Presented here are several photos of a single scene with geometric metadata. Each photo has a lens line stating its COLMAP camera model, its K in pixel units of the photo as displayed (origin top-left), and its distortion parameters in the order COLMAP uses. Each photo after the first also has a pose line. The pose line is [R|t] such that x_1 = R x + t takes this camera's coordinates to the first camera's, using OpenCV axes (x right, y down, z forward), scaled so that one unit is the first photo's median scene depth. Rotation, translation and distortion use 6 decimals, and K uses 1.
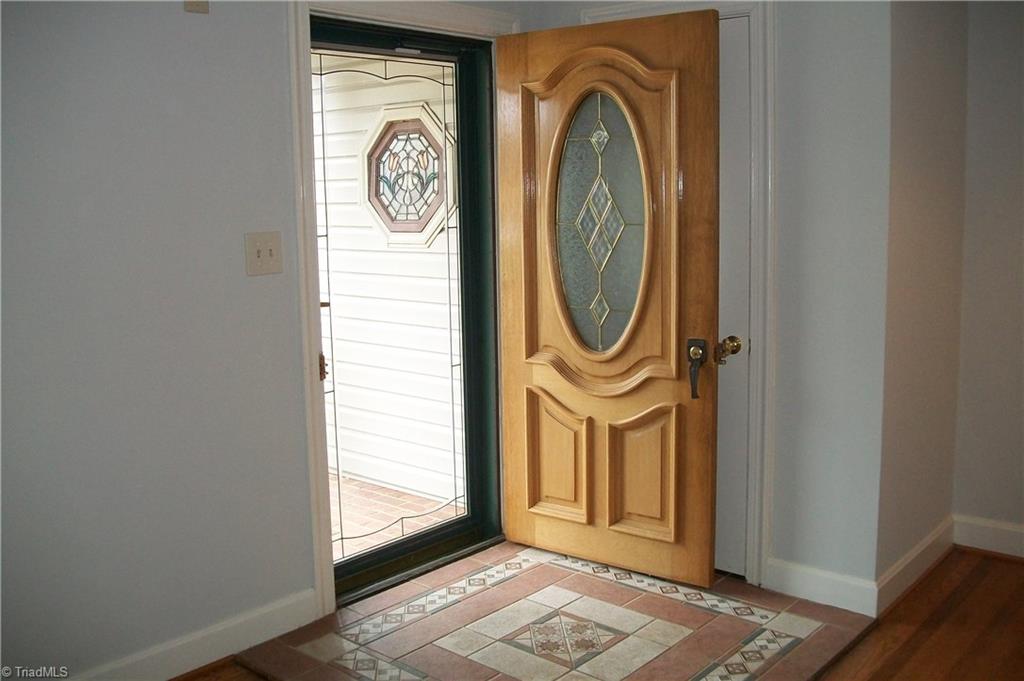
lens RADIAL K [[977.4, 0, 512.0], [0, 977.4, 340.5], [0, 0, 1]] dist [-0.133190, 0.062614]
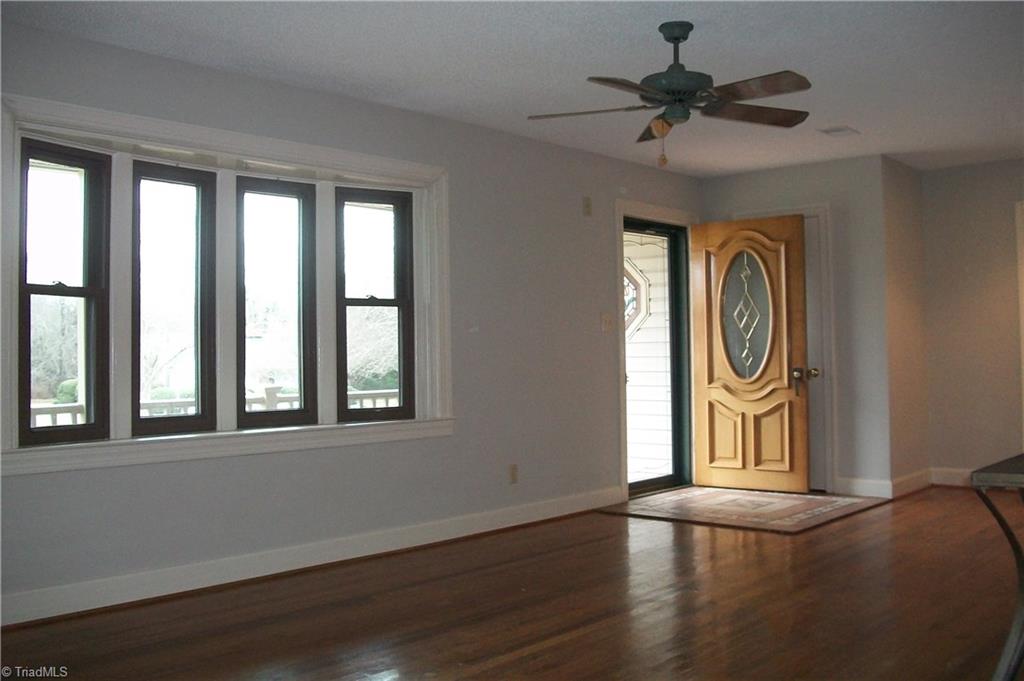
lens RADIAL K [[977.4, 0, 512.0], [0, 977.4, 340.5], [0, 0, 1]] dist [-0.133190, 0.062614]
pose [[0.999299, 0.004409, -0.037180, -0.325363], [-0.010461, 0.986374, -0.164184, 0.270802], [0.035949, 0.164458, 0.985729, -1.012006]]
